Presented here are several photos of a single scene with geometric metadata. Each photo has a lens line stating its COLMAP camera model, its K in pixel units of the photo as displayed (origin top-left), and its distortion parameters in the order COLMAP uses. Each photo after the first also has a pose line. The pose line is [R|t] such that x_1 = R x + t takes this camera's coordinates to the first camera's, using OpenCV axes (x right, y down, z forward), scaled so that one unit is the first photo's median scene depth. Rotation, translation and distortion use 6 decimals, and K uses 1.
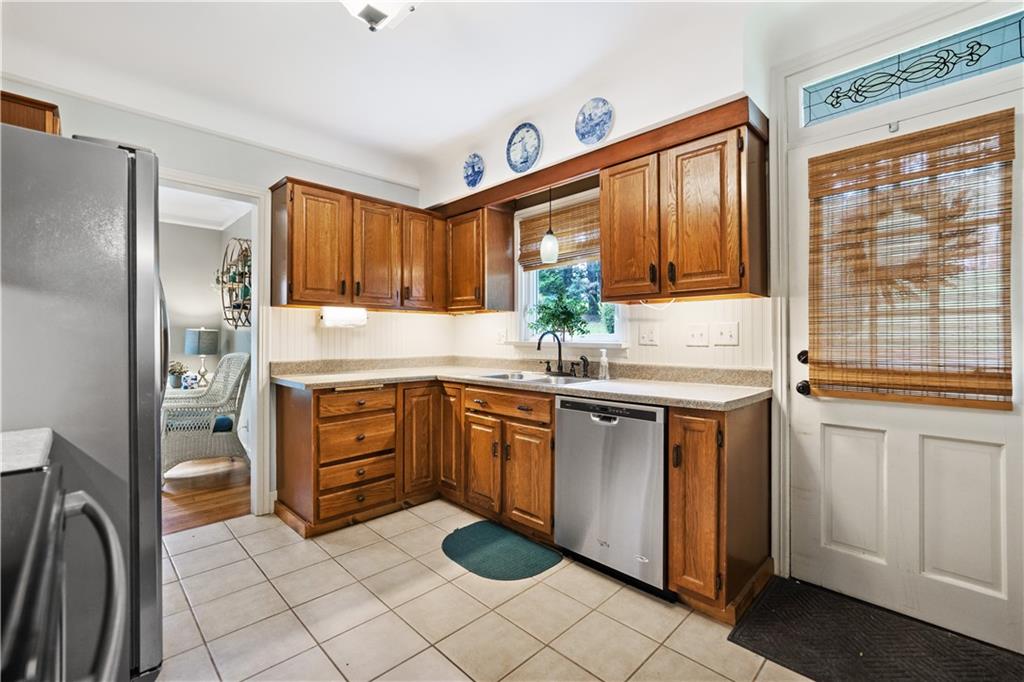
lens RADIAL K [[443.9, 0, 515.5], [0, 443.9, 336.1], [0, 0, 1]] dist [-0.001266, -0.000175]
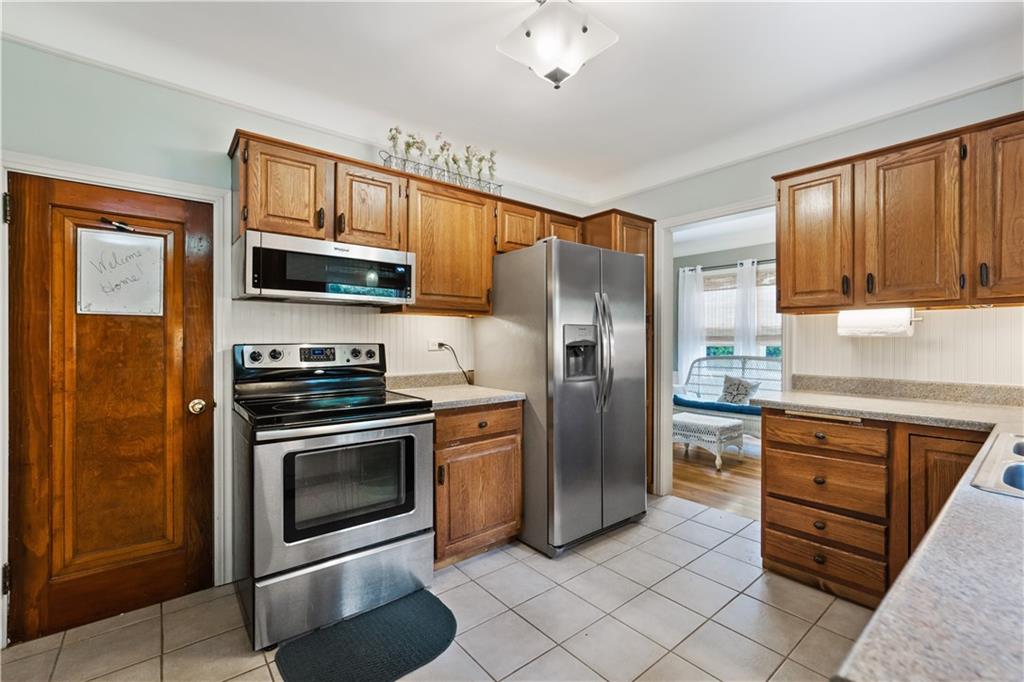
lens RADIAL K [[440.6, 0, 514.2], [0, 440.6, 342.8], [0, 0, 1]] dist [-0.001242, -0.000139]
pose [[-0.091108, 0.007012, -0.995816, 0.464946], [0.004869, 0.999966, 0.006596, -0.018702], [0.995829, -0.004247, -0.091139, 0.548984]]
